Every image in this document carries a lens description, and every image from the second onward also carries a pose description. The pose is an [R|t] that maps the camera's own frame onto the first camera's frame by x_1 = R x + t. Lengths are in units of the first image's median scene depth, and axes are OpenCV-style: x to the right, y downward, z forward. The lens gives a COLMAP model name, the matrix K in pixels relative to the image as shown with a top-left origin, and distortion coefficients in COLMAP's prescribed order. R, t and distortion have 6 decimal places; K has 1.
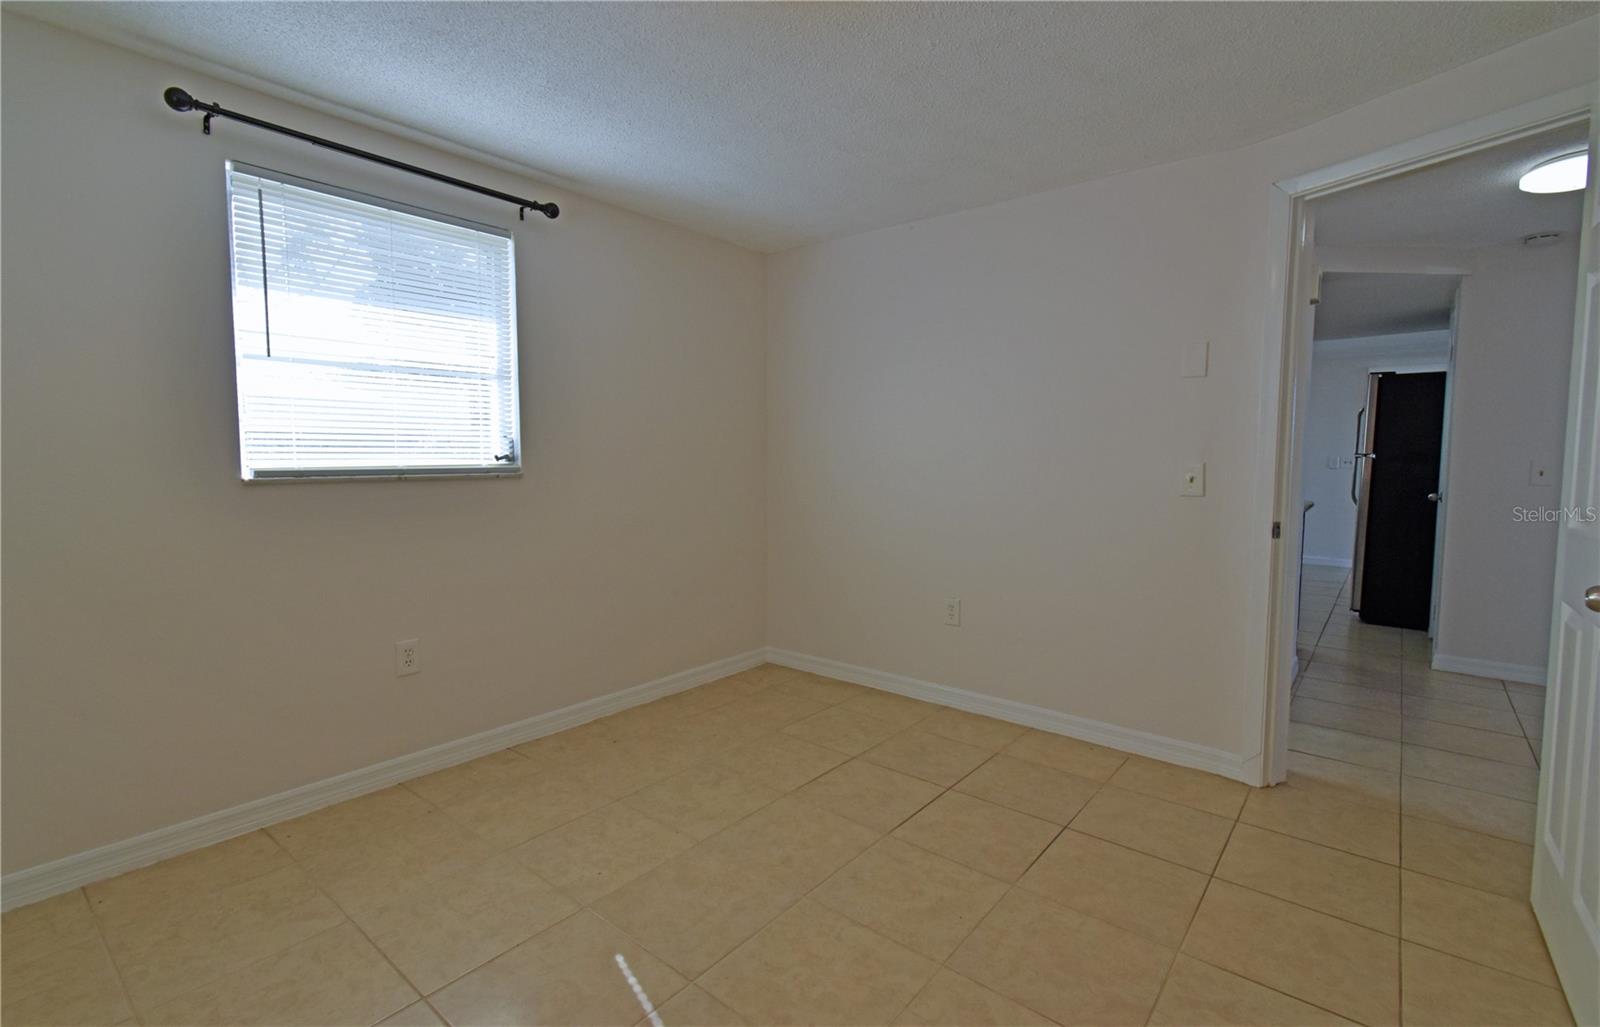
lens RADIAL K [[713.6, 0, 800.2], [0, 713.6, 510.1], [0, 0, 1]] dist [0.000491, 0.000113]
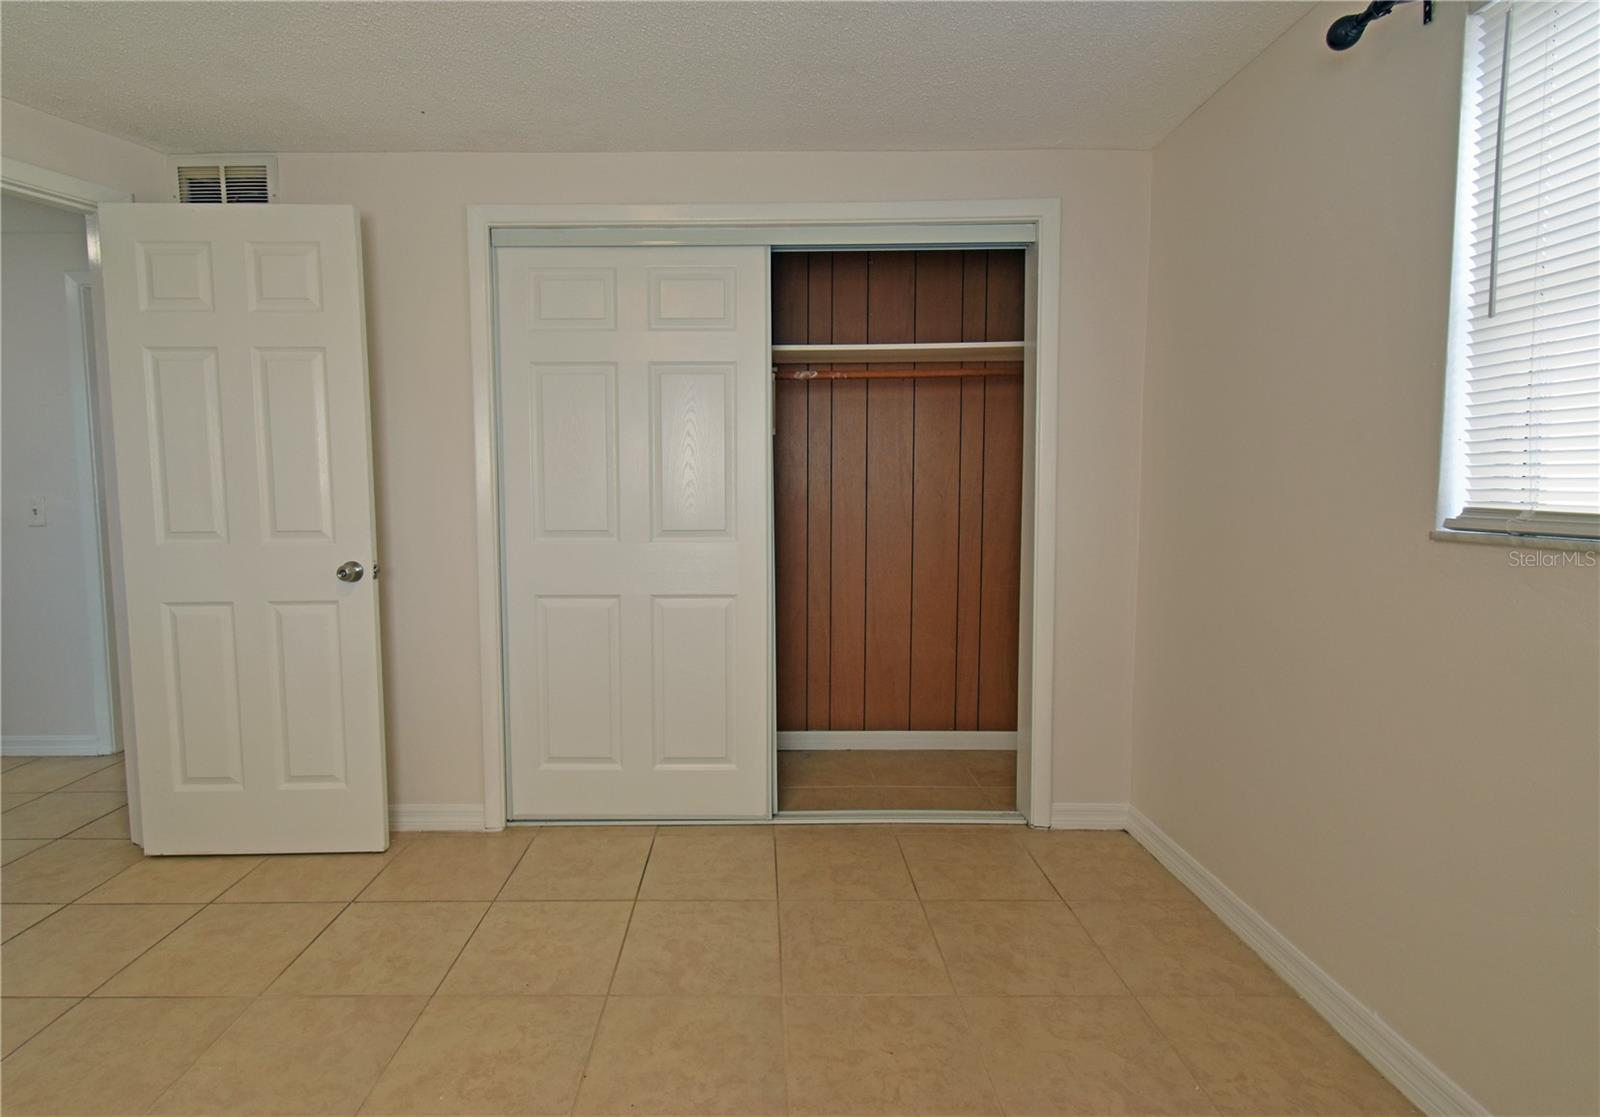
lens RADIAL K [[763.3, 0, 759.4], [0, 763.3, 547.9], [0, 0, 1]] dist [0.003332, 0.000926]
pose [[-0.632328, -0.066514, 0.771840, -0.470802], [0.062430, 0.988692, 0.136347, -0.061864], [-0.772181, 0.134402, -0.621026, 0.728279]]
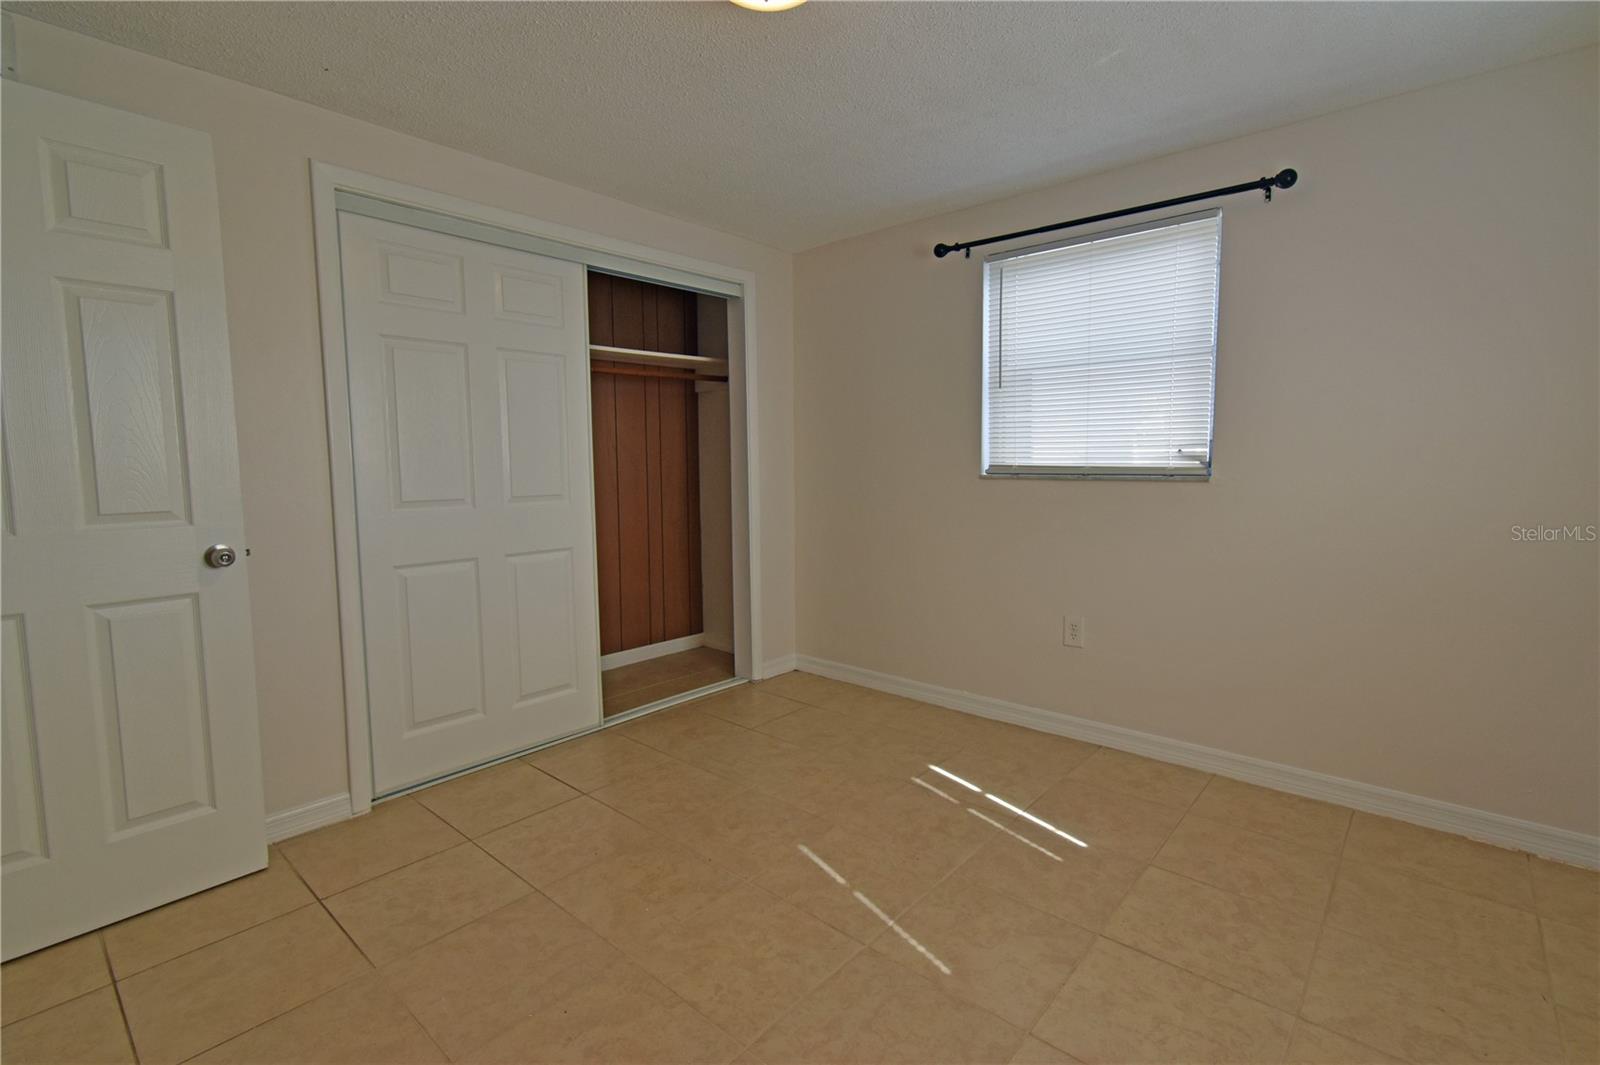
lens RADIAL K [[726.6, 0, 800.0], [0, 726.6, 532.5], [0, 0, 1]] dist [0.003714, 0.000157]
pose [[-0.999398, -0.001206, 0.034670, -0.058776], [0.005085, 0.983510, 0.180781, -0.100045], [-0.034316, 0.180849, -0.982912, 1.294810]]
